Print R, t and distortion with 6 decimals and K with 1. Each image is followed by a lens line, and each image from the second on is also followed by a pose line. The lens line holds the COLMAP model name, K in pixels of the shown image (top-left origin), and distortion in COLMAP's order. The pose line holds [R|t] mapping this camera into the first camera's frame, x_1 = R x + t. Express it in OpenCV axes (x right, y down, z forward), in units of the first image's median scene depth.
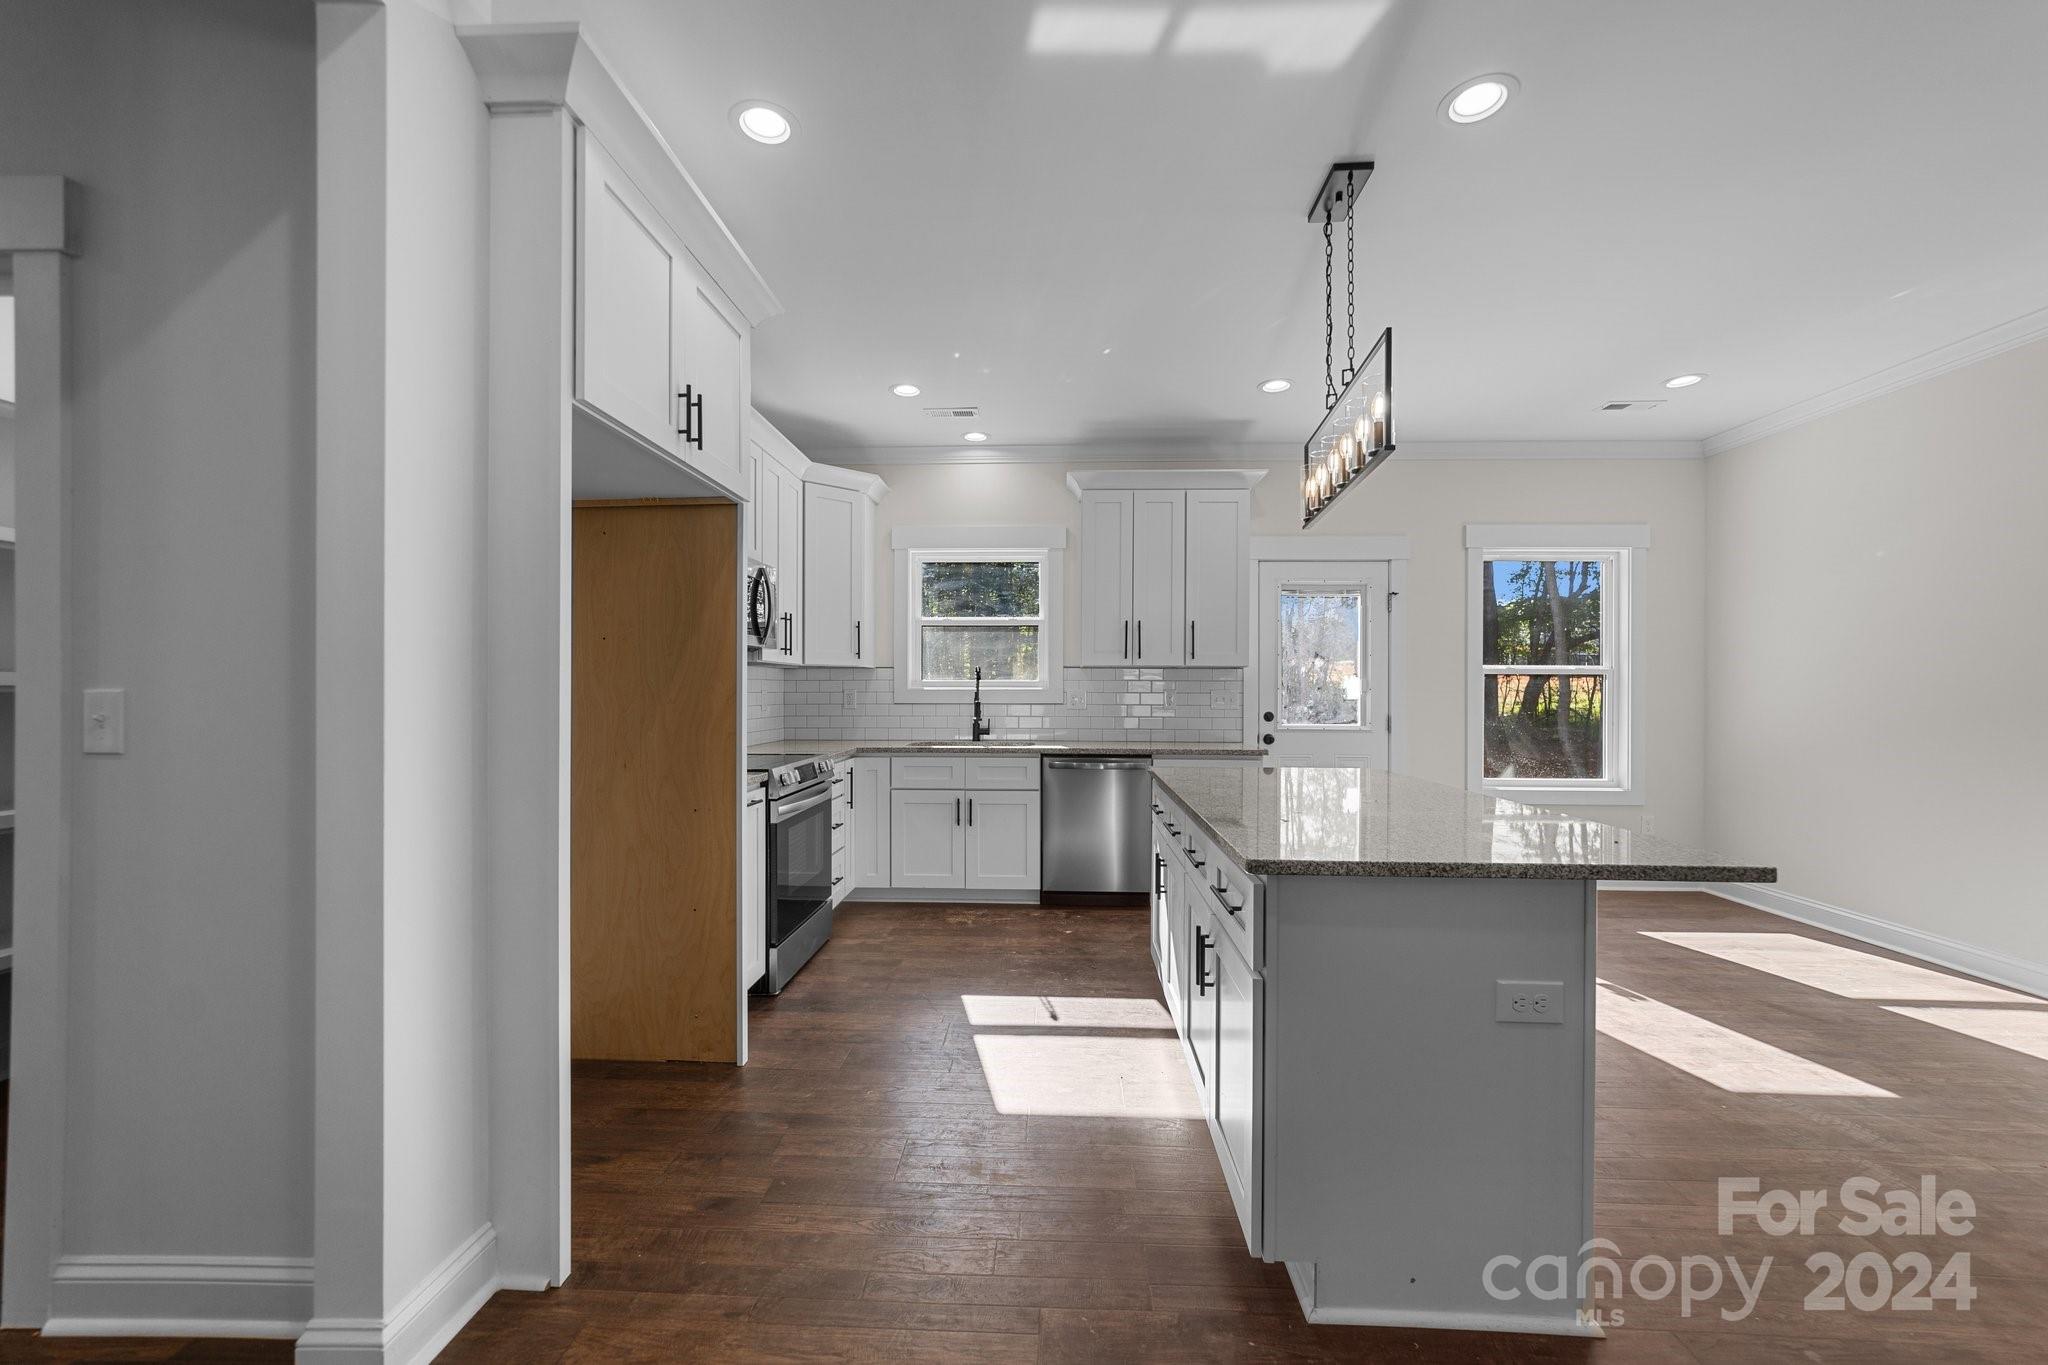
lens RADIAL K [[787.1, 0, 1017.6], [0, 787.1, 694.1], [0, 0, 1]] dist [-0.019908, 0.009127]
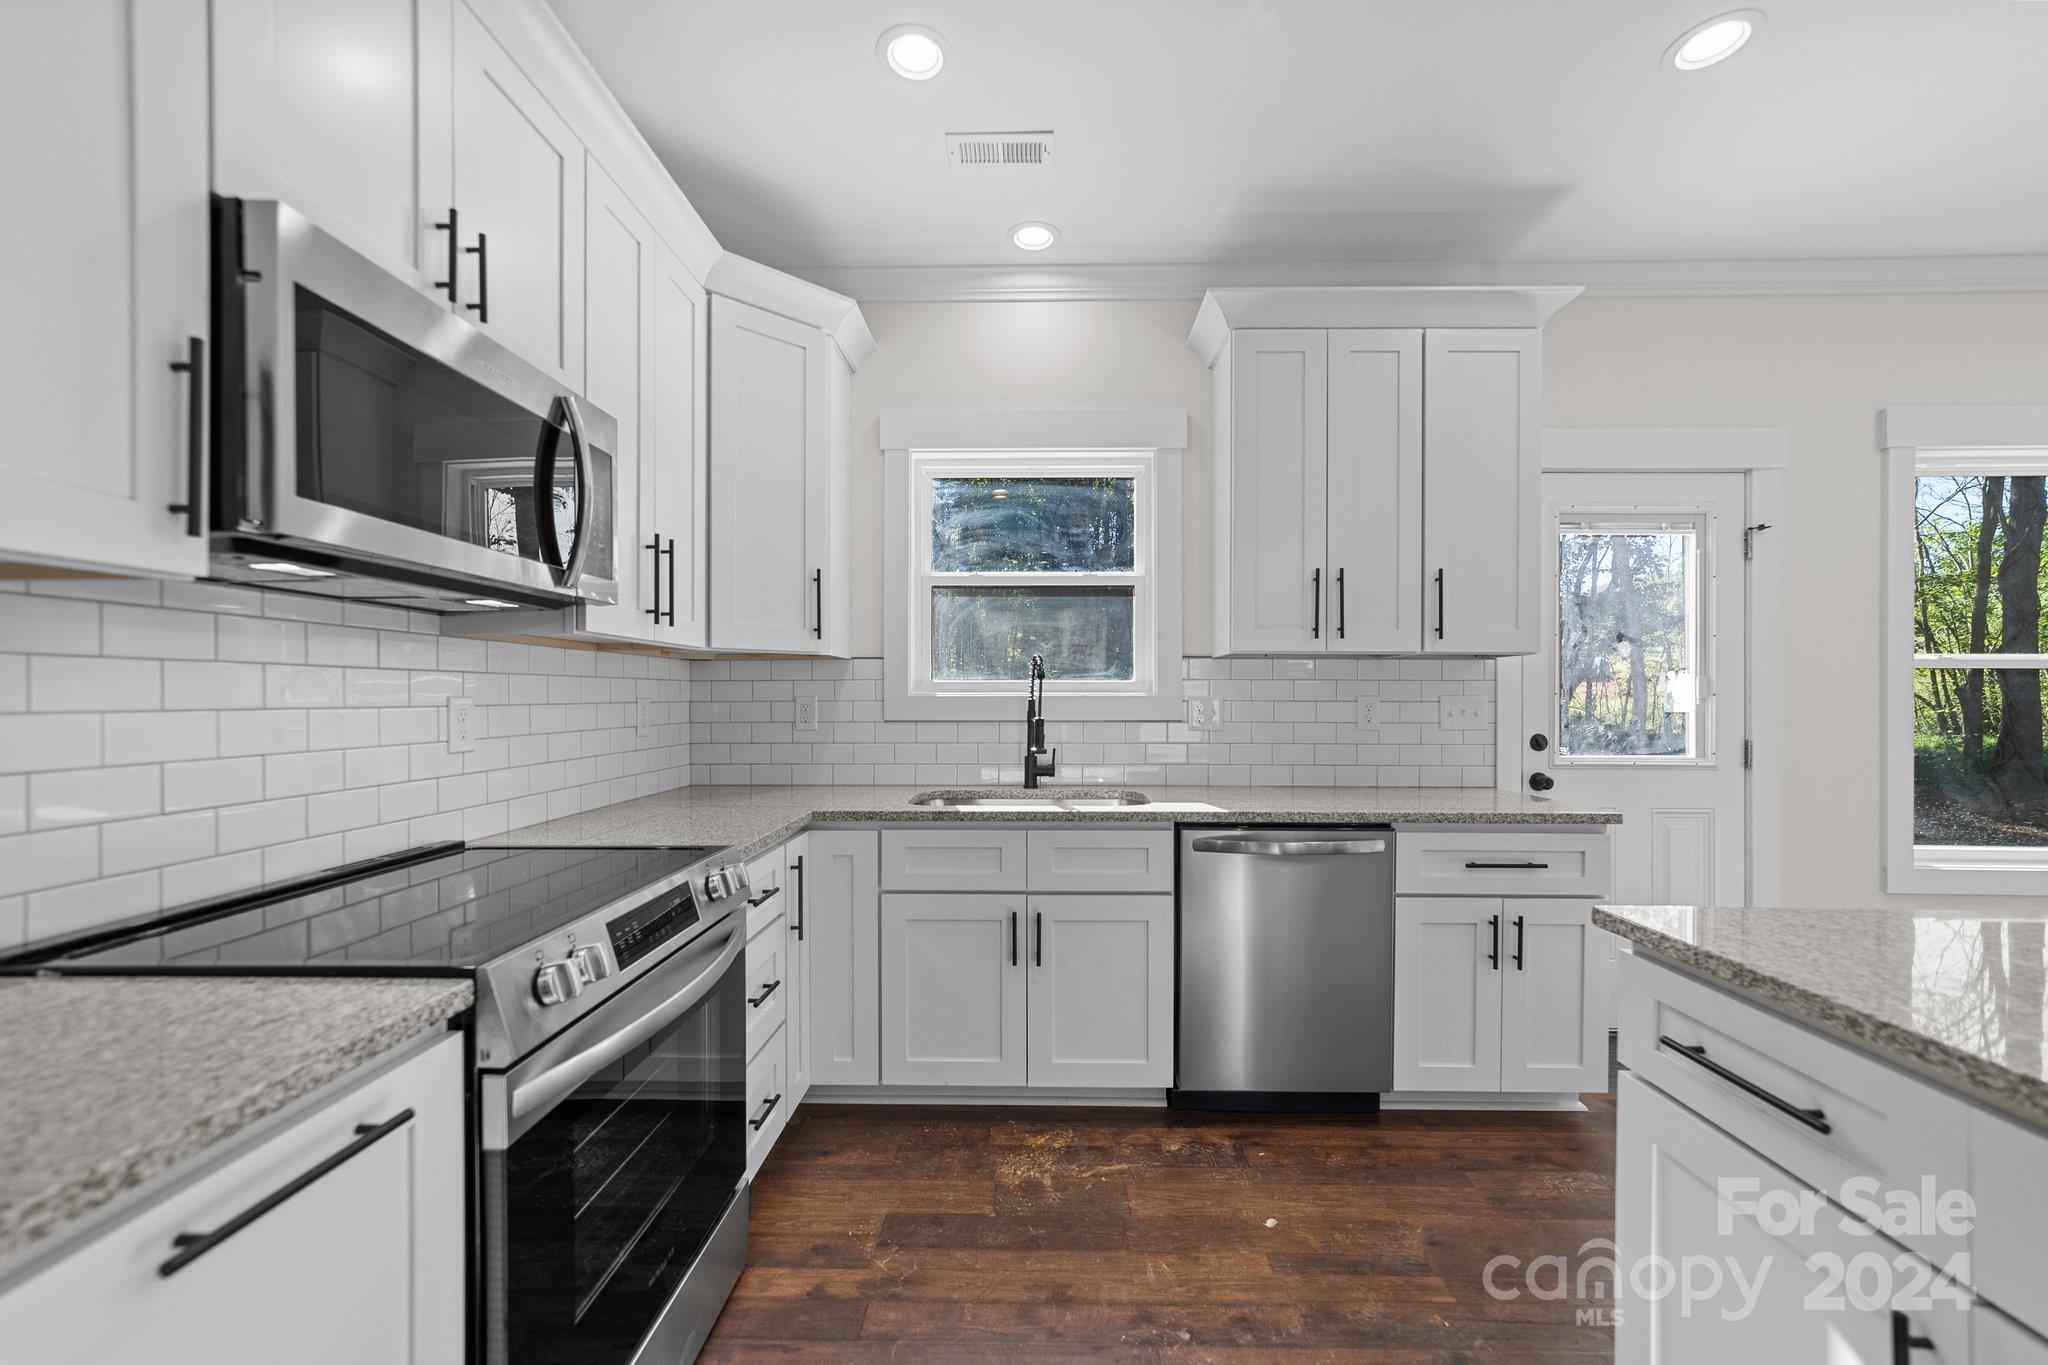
lens RADIAL K [[787.1, 0, 1021.9], [0, 787.1, 698.3], [0, 0, 1]] dist [-0.019908, 0.009127]
pose [[0.999657, -0.001438, 0.026141, -0.077826], [0.001454, 0.999999, -0.000584, -0.004054], [-0.026140, 0.000622, 0.999658, 0.461867]]
